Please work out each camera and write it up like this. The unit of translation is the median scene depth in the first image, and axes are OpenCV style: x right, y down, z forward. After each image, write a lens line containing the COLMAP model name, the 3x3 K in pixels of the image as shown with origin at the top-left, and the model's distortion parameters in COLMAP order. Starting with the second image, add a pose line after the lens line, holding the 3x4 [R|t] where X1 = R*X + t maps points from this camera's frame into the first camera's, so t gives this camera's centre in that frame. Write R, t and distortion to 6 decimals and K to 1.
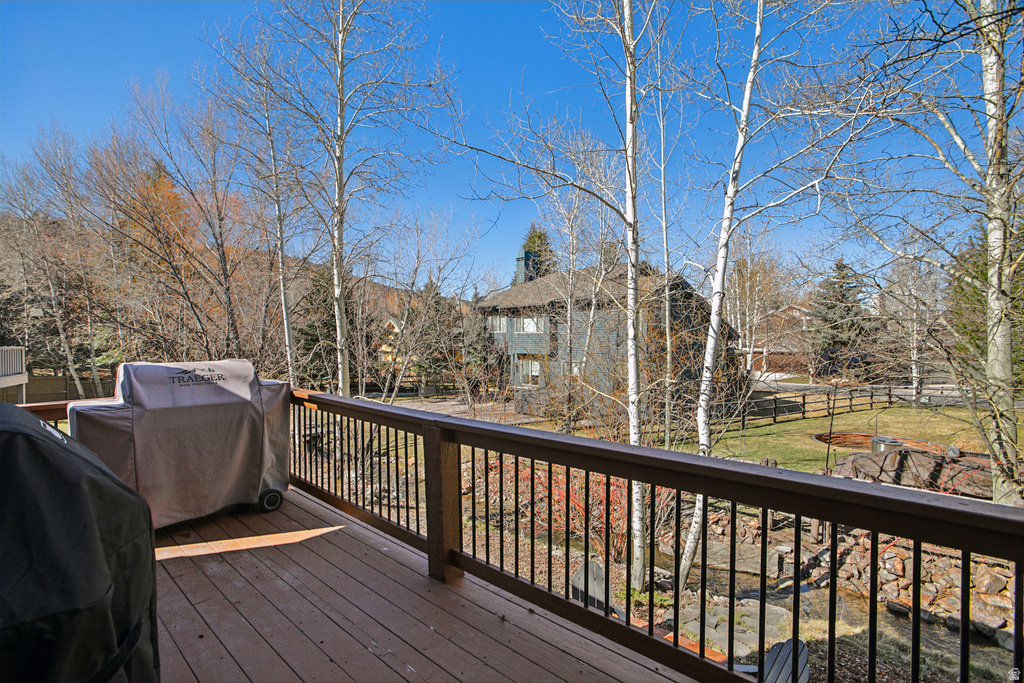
lens RADIAL K [[482.0, 0, 510.1], [0, 482.0, 342.4], [0, 0, 1]] dist [-0.047107, 0.018426]
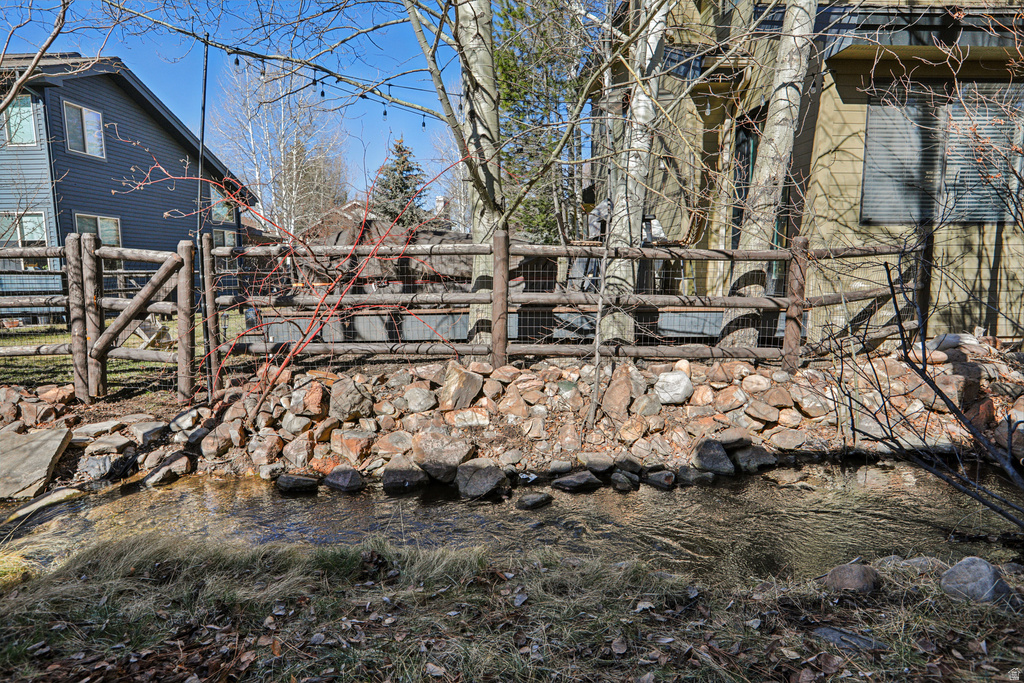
lens RADIAL K [[581.6, 0, 512.0], [0, 581.6, 341.5], [0, 0, 1]] dist [-0.025875, 0.000572]
pose [[0.730624, -0.088858, 0.676973, 0.602753], [0.018200, 0.993678, 0.110785, 0.370409], [-0.682537, -0.068622, 0.727622, 0.467608]]
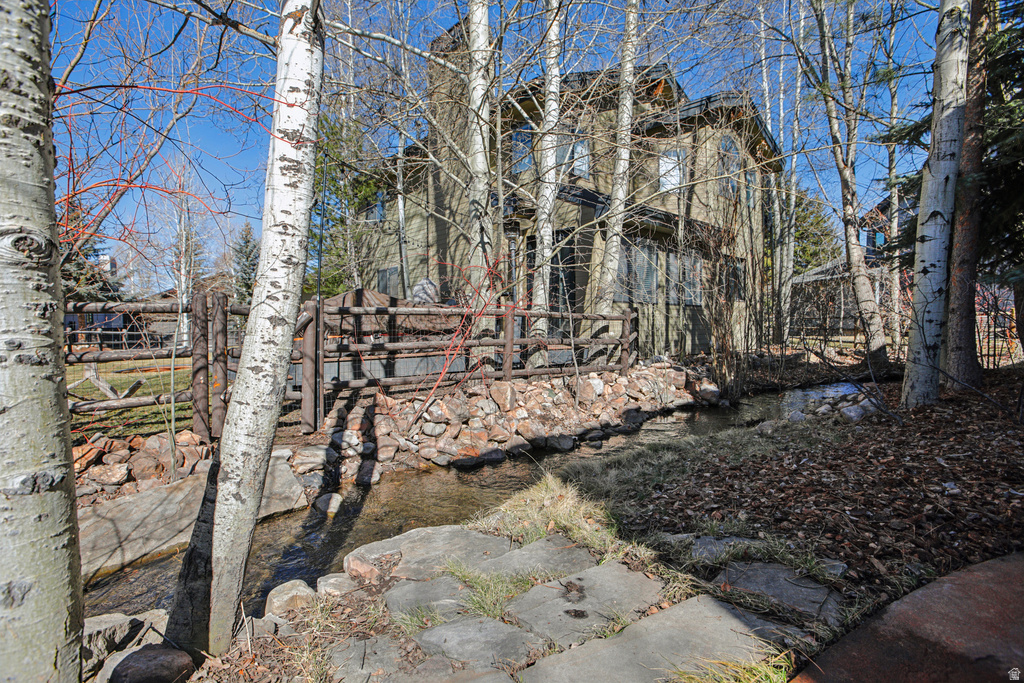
lens RADIAL K [[482.0, 0, 510.1], [0, 482.0, 342.4], [0, 0, 1]] dist [-0.047107, 0.018426]
pose [[0.162175, -0.033290, 0.986200, 0.164582], [0.024101, 0.999266, 0.029768, 0.368285], [-0.986468, 0.018941, 0.162859, 0.807430]]
